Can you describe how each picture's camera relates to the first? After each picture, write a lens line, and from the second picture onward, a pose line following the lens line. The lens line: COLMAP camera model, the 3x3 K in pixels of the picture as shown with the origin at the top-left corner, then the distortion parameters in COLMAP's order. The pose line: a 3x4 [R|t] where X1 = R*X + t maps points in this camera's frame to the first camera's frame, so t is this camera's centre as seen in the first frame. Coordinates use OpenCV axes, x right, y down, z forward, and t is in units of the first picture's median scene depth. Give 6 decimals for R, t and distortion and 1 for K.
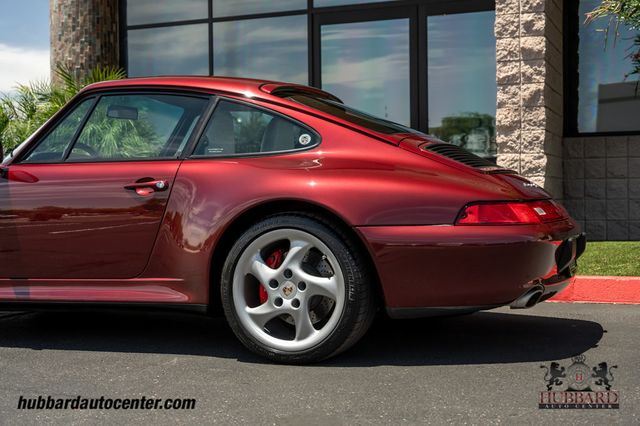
lens RADIAL K [[936.3, 0, 321.1], [0, 936.3, 214.1], [0, 0, 1]] dist [0.025755, 0.000000]
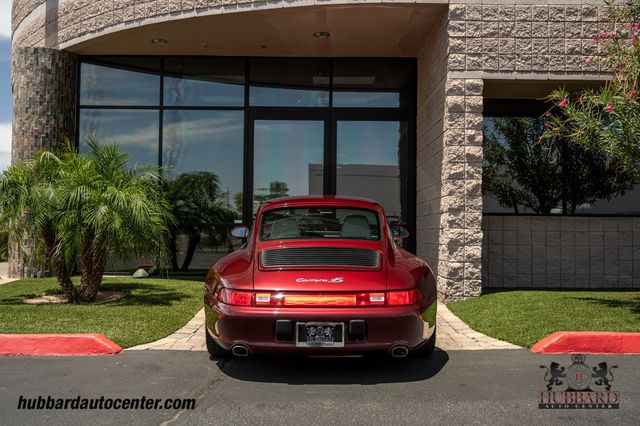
lens RADIAL K [[617.0, 0, 320.5], [0, 617.0, 210.8], [0, 0, 1]] dist [0.000991, 0.000000]
pose [[0.929269, 0.033843, 0.367850, -0.323483], [-0.015094, 0.998441, -0.053729, -0.039218], [-0.369095, 0.044376, 0.928332, 0.230516]]
